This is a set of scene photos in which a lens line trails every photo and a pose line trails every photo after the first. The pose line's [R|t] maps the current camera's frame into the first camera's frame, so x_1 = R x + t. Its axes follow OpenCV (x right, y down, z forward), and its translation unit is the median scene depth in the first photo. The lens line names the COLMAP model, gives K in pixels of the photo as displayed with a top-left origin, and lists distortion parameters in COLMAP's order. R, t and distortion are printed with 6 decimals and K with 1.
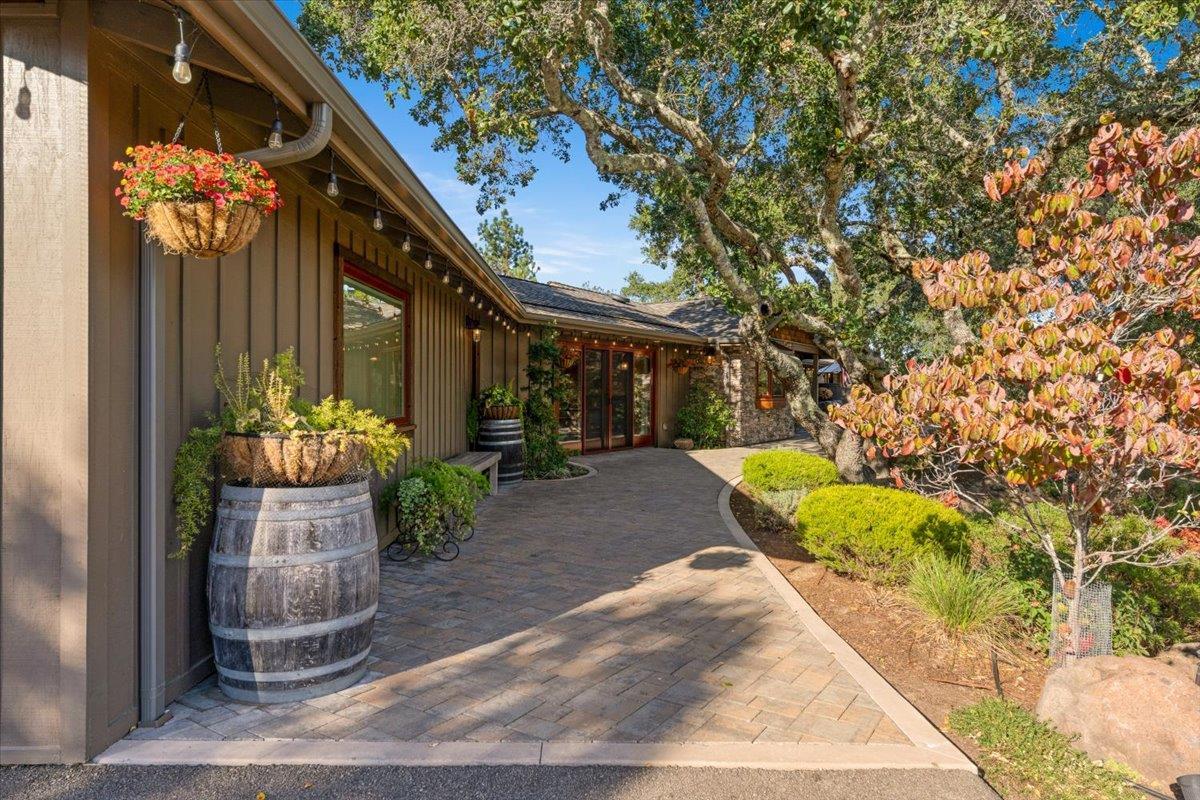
lens RADIAL K [[706.8, 0, 595.5], [0, 706.8, 387.9], [0, 0, 1]] dist [-0.002946, -0.001389]
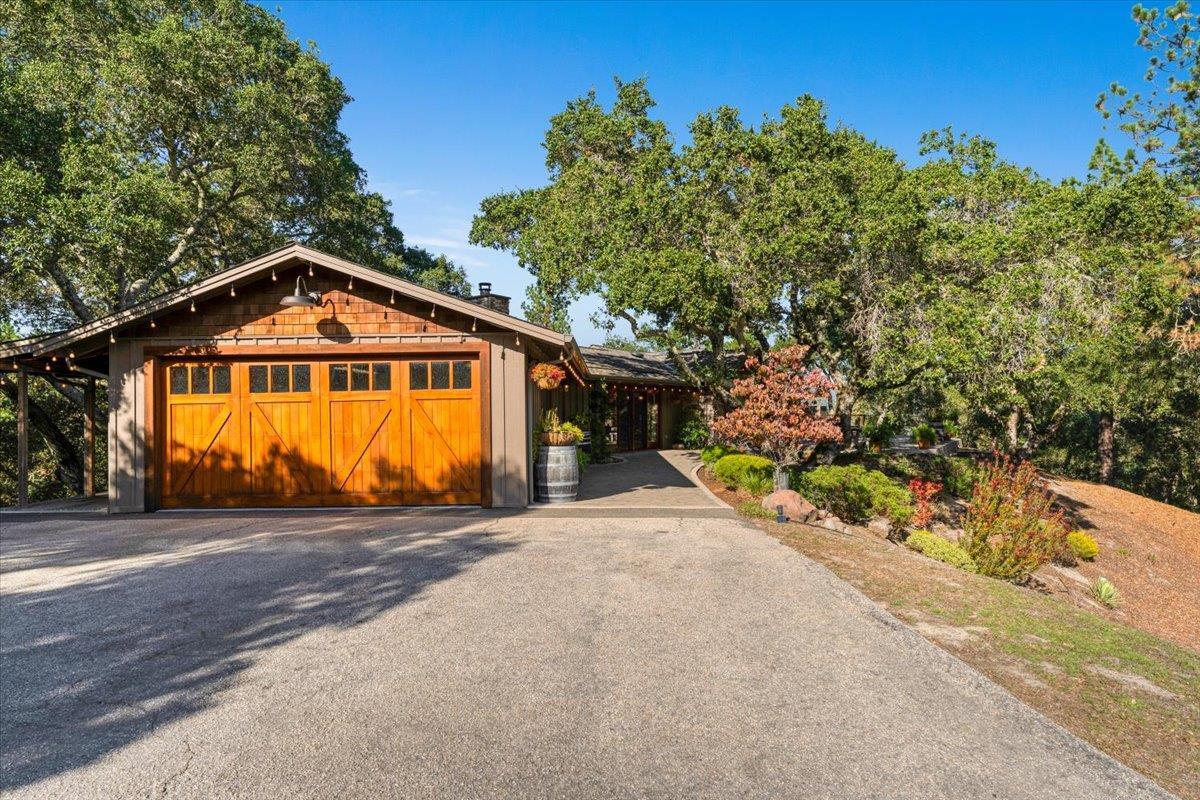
lens RADIAL K [[546.2, 0, 604.4], [0, 546.2, 409.9], [0, 0, 1]] dist [0.000031, -0.000532]
pose [[0.999746, -0.009598, -0.020379, -0.070282], [0.009589, 0.999954, -0.000541, -0.024163], [0.020383, 0.000346, 0.999792, -0.967716]]
